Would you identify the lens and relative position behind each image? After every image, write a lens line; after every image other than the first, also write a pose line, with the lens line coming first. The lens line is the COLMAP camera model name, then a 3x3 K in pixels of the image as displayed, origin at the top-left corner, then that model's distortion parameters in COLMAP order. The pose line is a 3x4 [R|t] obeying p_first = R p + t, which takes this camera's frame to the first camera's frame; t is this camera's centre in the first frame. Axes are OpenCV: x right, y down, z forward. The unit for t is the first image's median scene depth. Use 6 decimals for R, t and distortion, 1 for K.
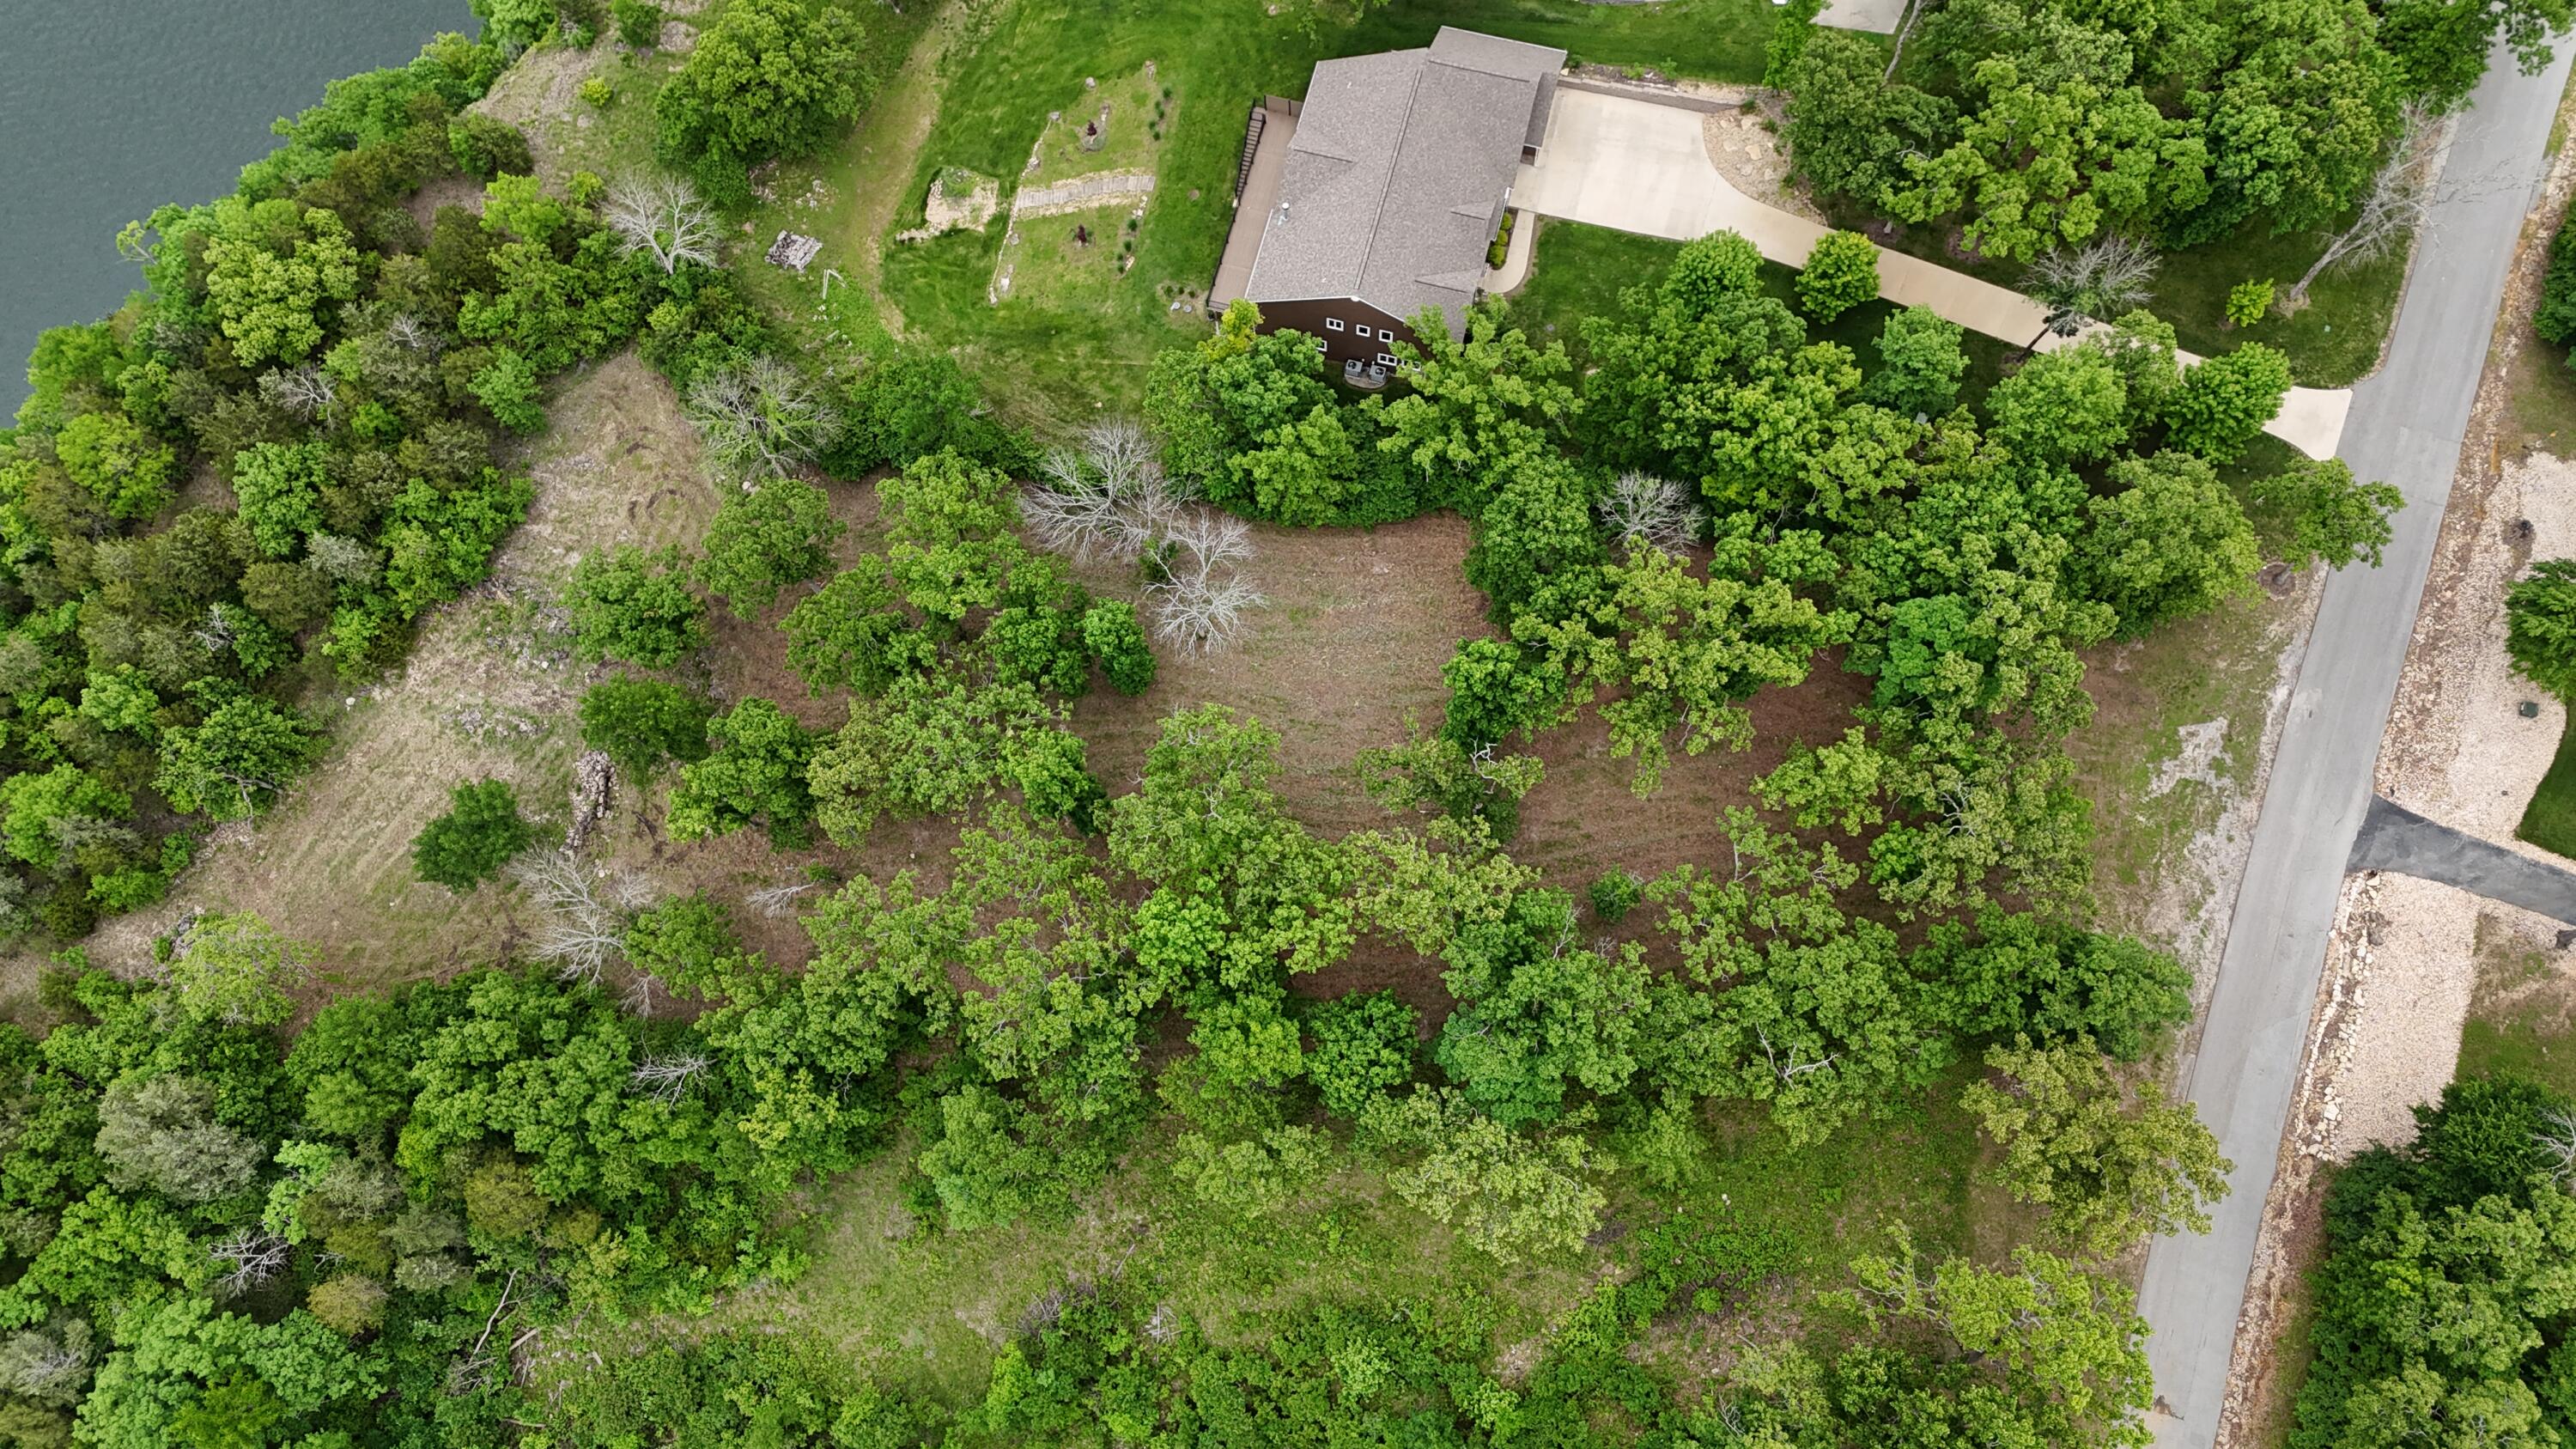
lens RADIAL K [[1884.7, 0, 1291.3], [0, 1884.7, 716.3], [0, 0, 1]] dist [0.070472, -0.065416]
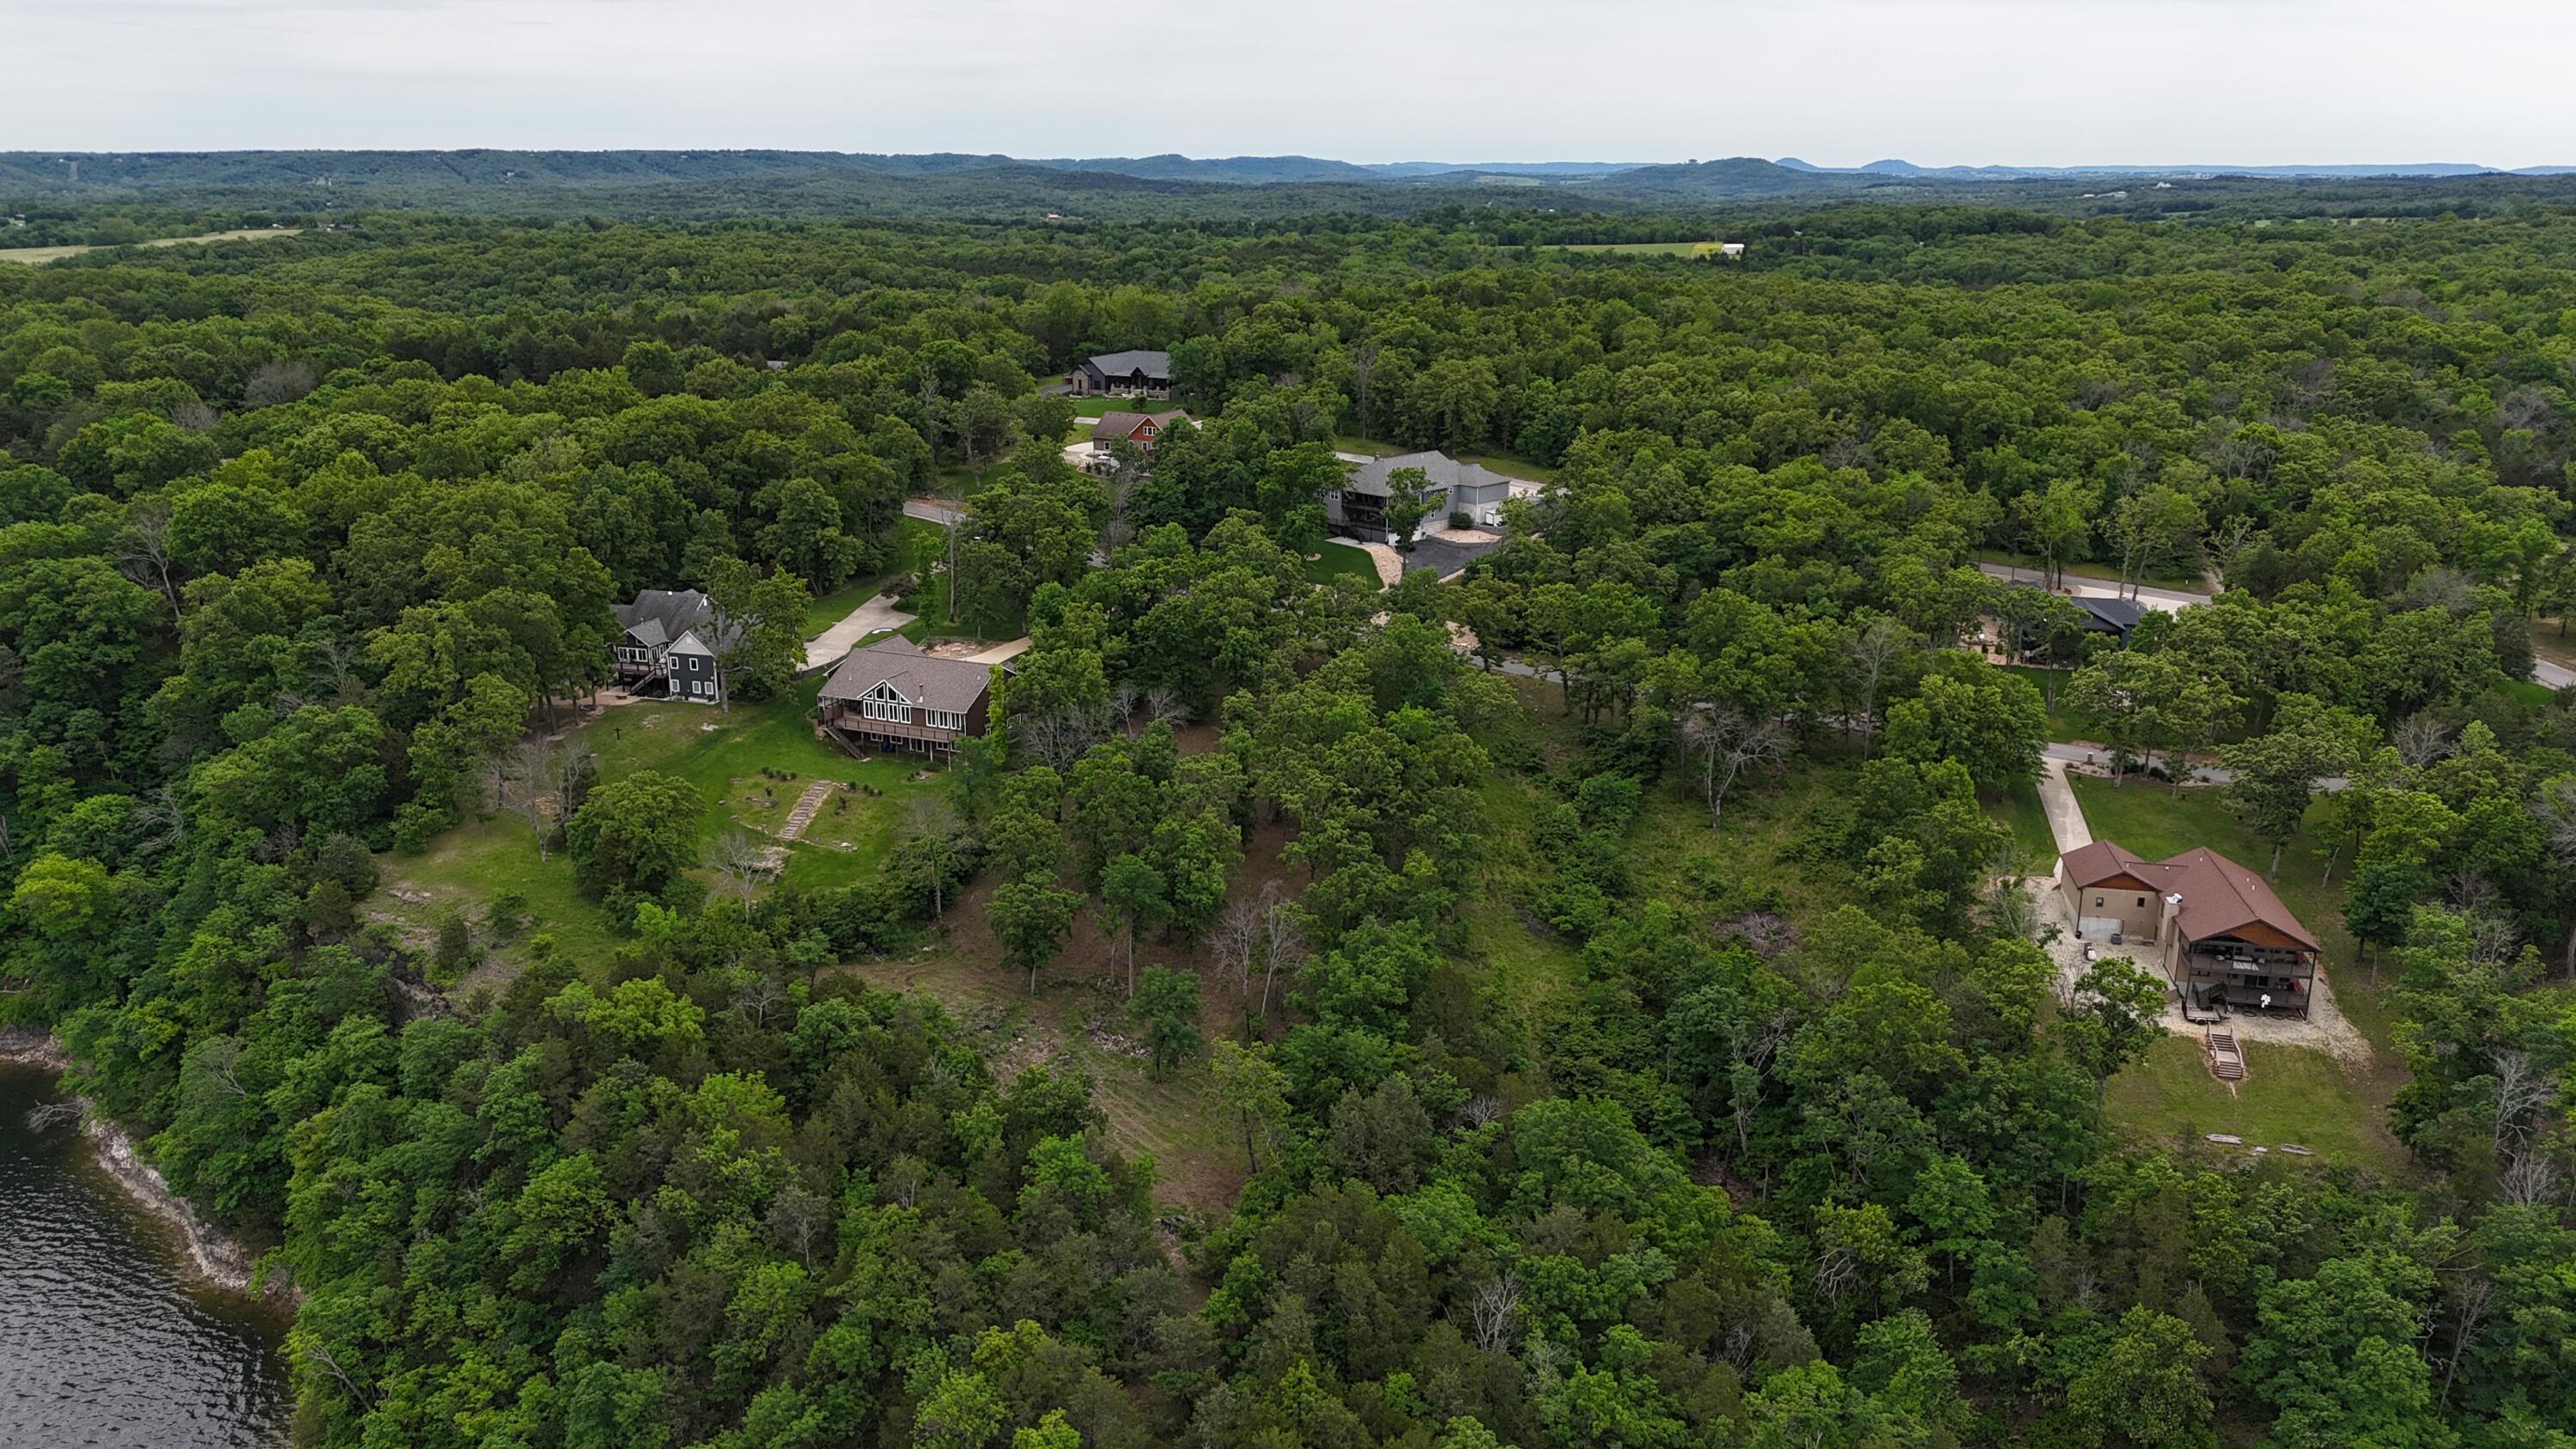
lens RADIAL K [[1884.7, 0, 1291.3], [0, 1884.7, 716.3], [0, 0, 1]] dist [0.070472, -0.065416]
pose [[0.138573, -0.255042, 0.956949, -1.505157], [0.933487, 0.356350, -0.040202, 0.112007], [-0.330755, 0.898870, 0.287459, 0.409343]]
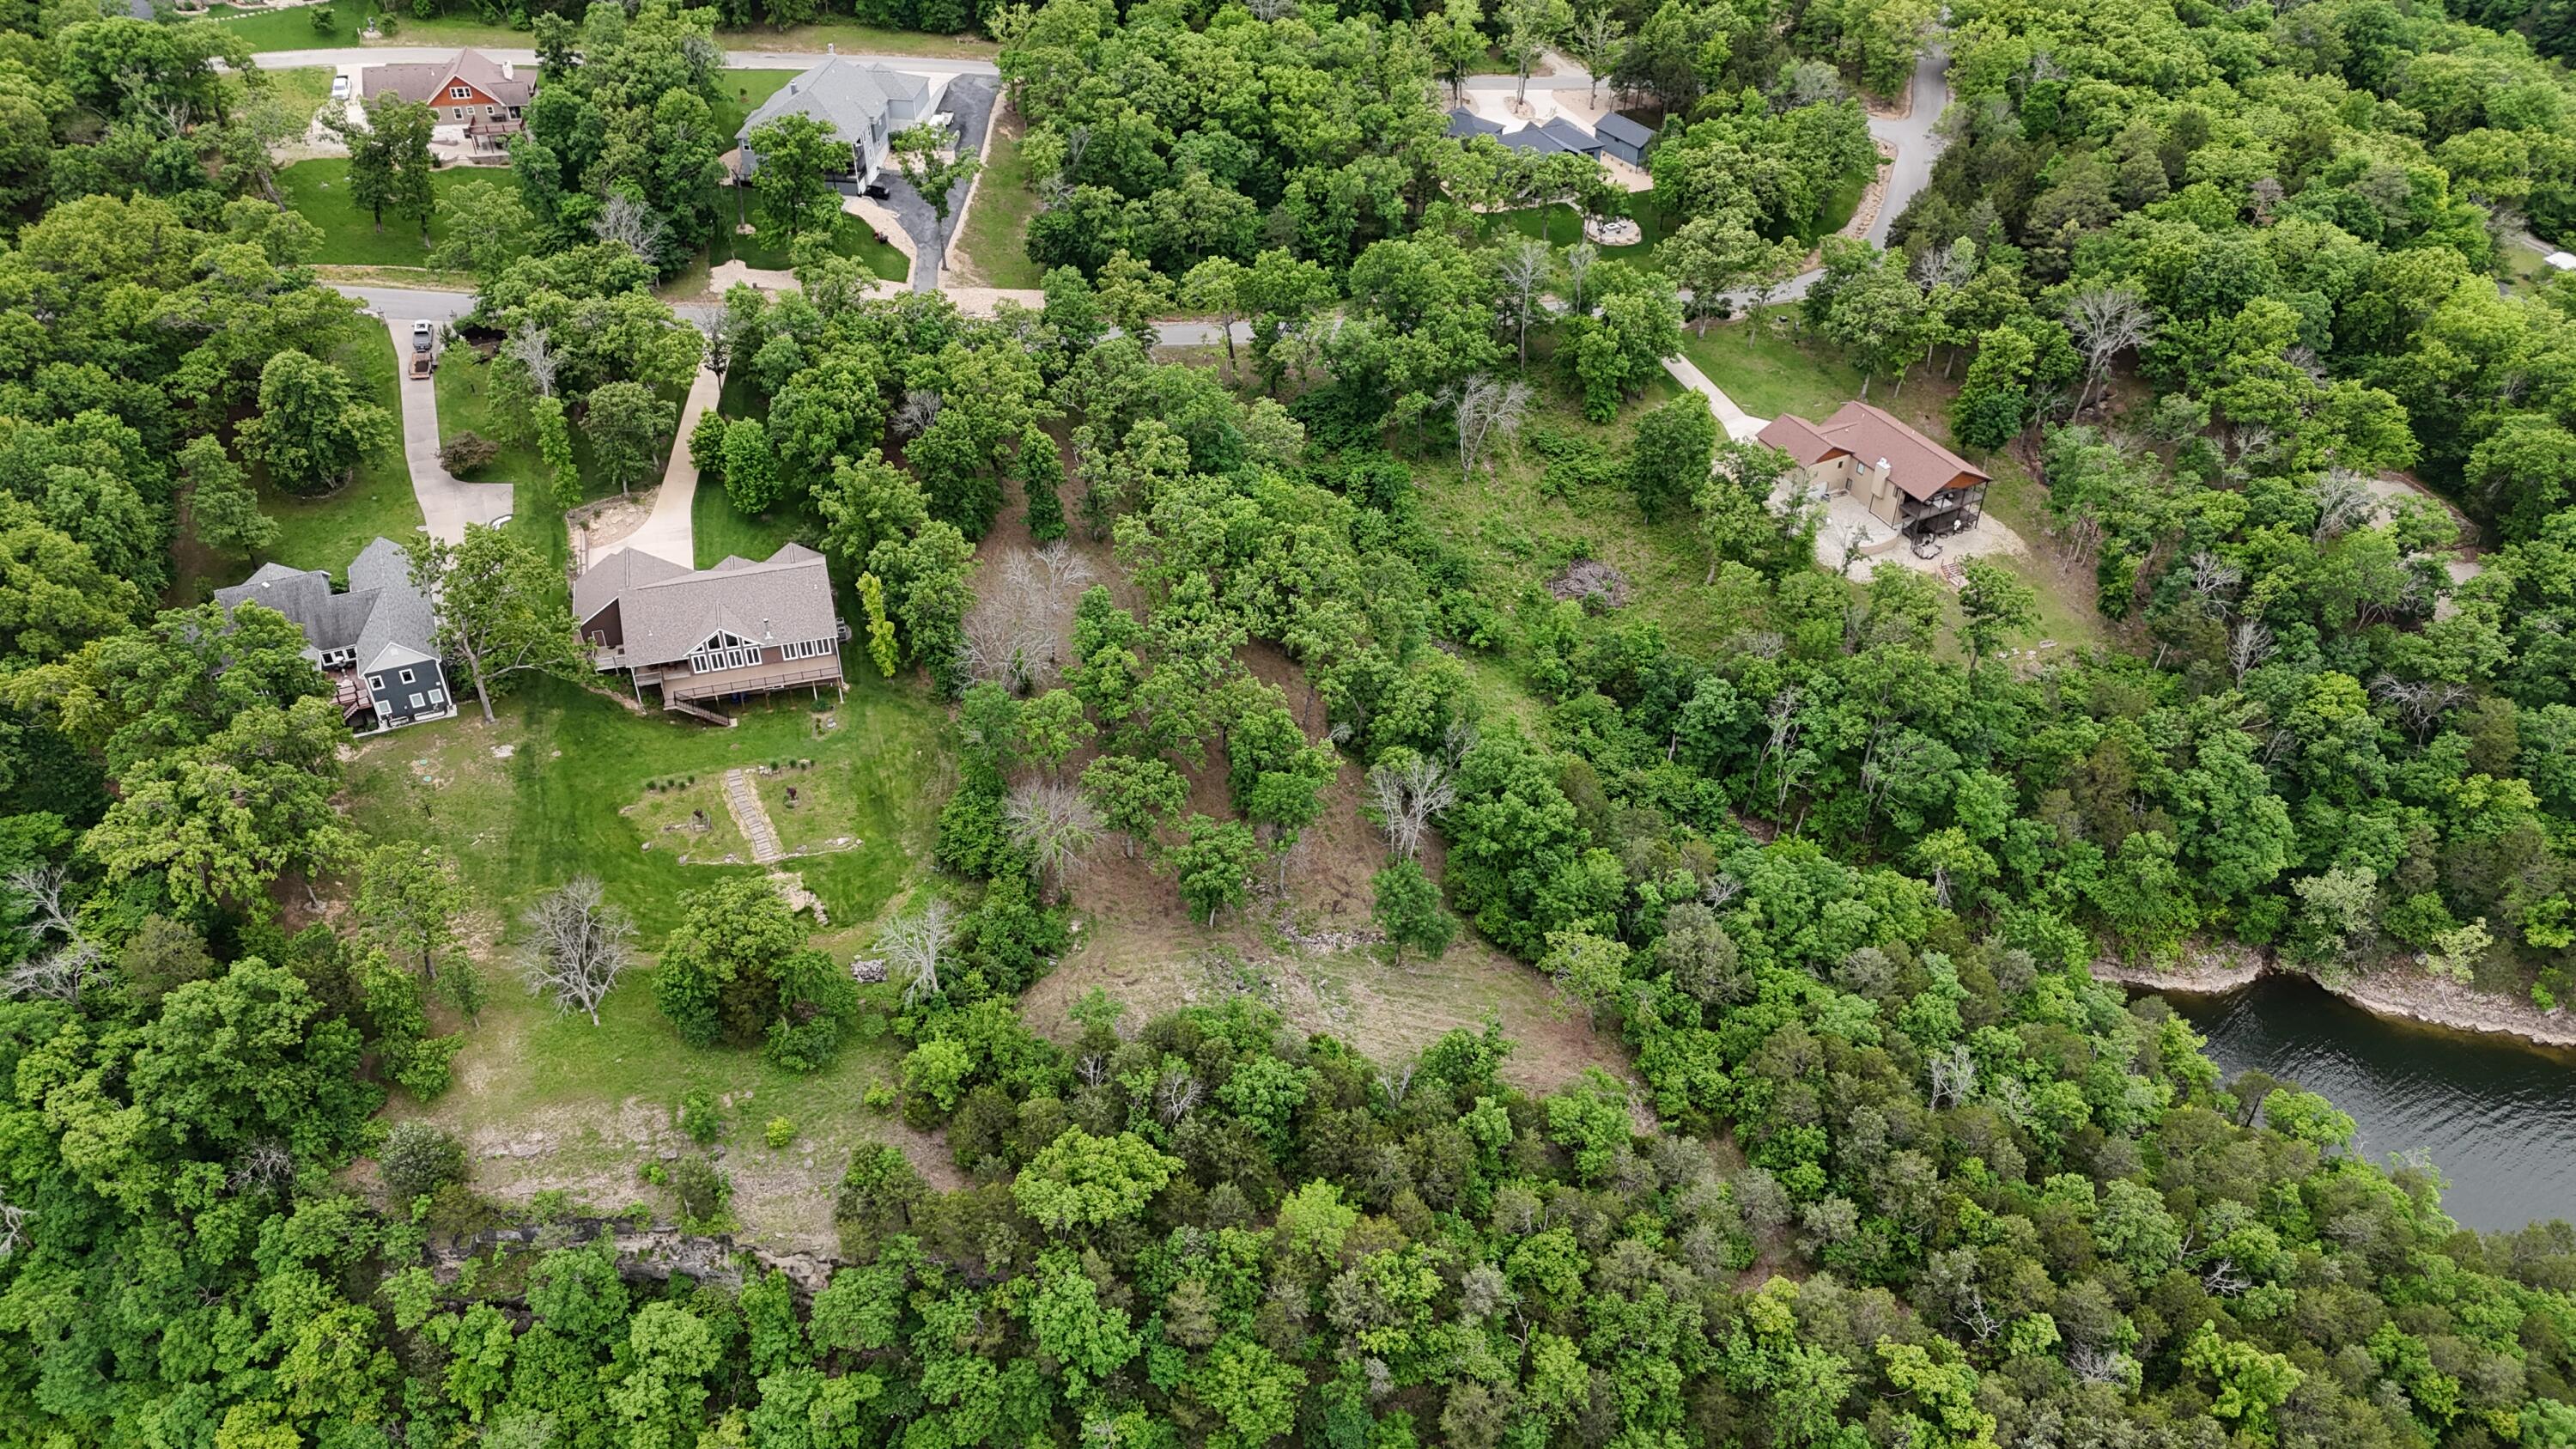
lens RADIAL K [[1884.7, 0, 1291.3], [0, 1884.7, 716.3], [0, 0, 1]] dist [0.070472, -0.065416]
pose [[-0.504508, -0.513703, 0.693960, -1.186919], [0.817494, -0.025599, 0.575367, -0.739341], [-0.277803, 0.857586, 0.432865, 0.309568]]
